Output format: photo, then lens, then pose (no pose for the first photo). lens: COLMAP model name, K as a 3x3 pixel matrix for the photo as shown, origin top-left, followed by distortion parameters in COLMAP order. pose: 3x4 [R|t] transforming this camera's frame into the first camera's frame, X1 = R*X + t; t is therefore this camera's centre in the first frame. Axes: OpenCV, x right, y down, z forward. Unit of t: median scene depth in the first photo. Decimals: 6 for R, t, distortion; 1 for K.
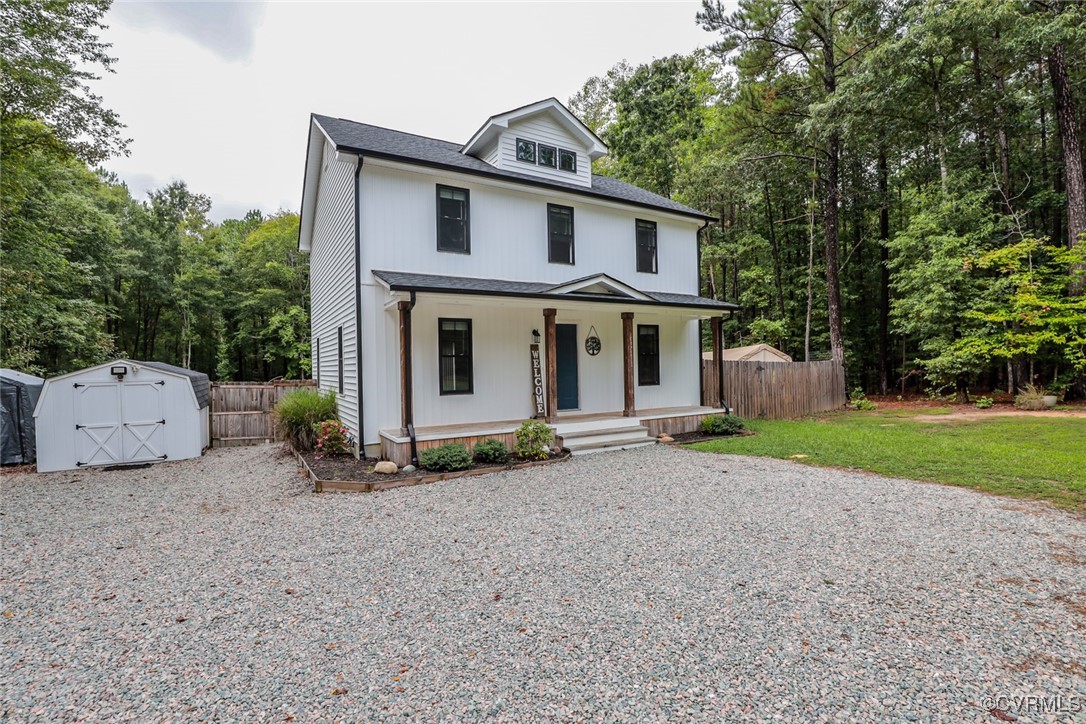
lens RADIAL K [[497.8, 0, 544.2], [0, 497.8, 365.1], [0, 0, 1]] dist [-0.037132, 0.007444]
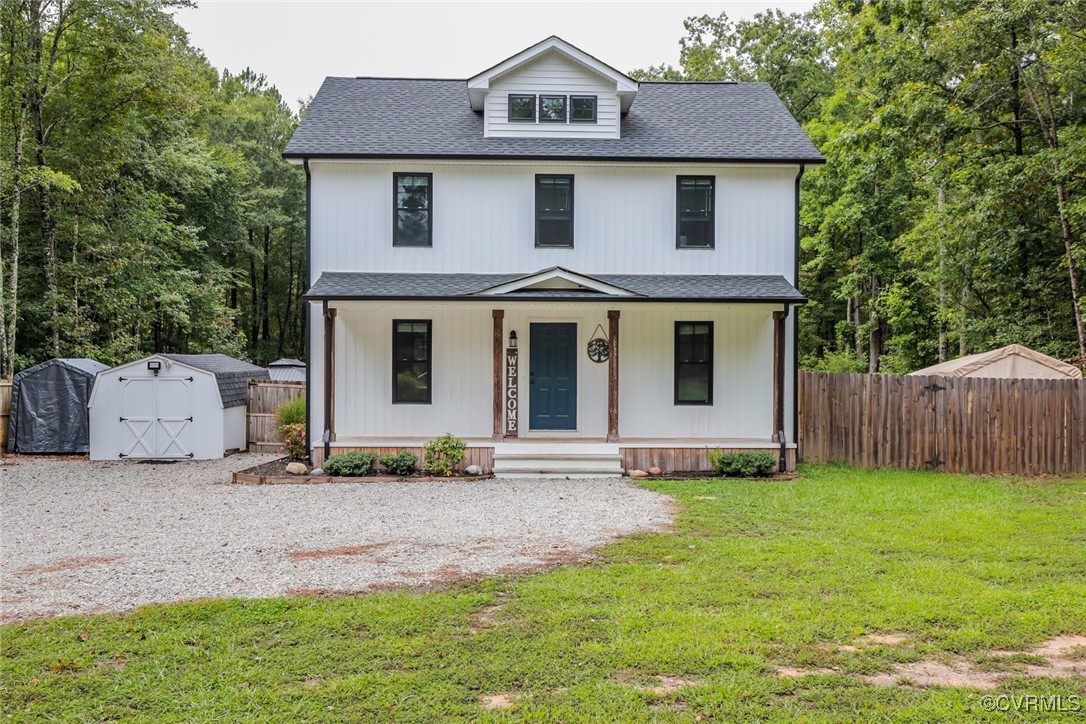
lens RADIAL K [[1053.5, 0, 573.2], [0, 1053.5, 357.4], [0, 0, 1]] dist [0.010220, 0.010013]
pose [[0.880136, 0.025438, -0.474039, 0.859920], [-0.022370, 0.999676, 0.012111, -0.047755], [0.474194, -0.000055, 0.880420, -0.476256]]
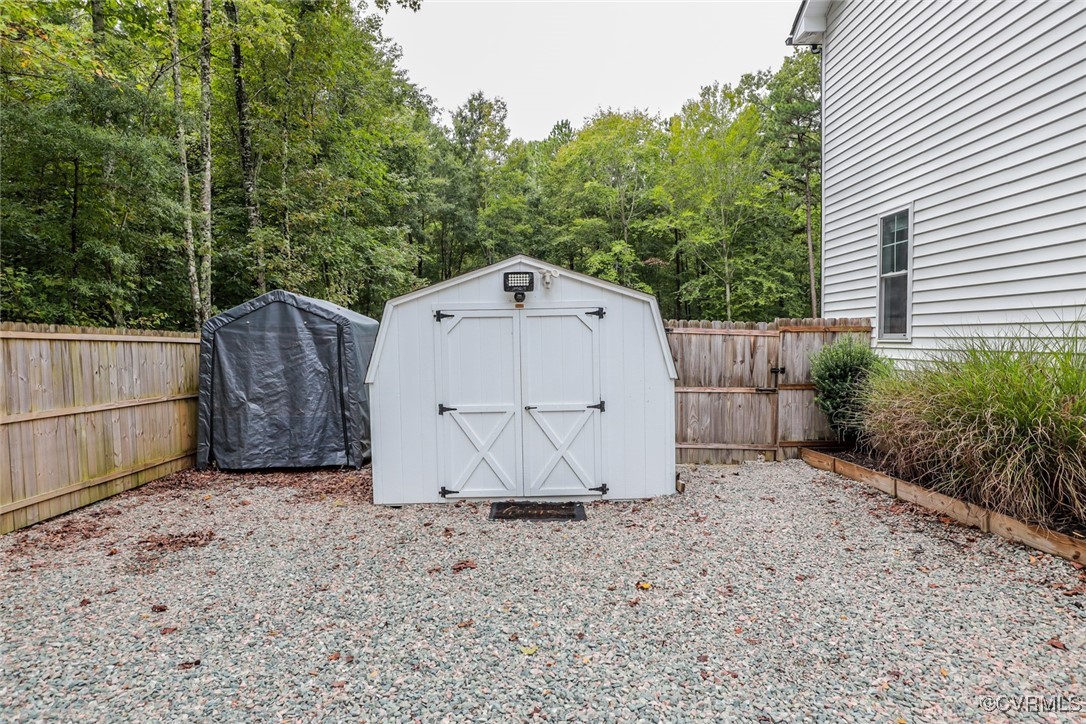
lens RADIAL K [[636.6, 0, 543.0], [0, 636.6, 362.0], [0, 0, 1]] dist [-0.038502, 0.000218]
pose [[0.871725, 0.026276, -0.489290, -0.545856], [-0.003191, 0.998844, 0.047956, 0.051423], [0.489984, -0.040243, 0.870802, 0.491273]]
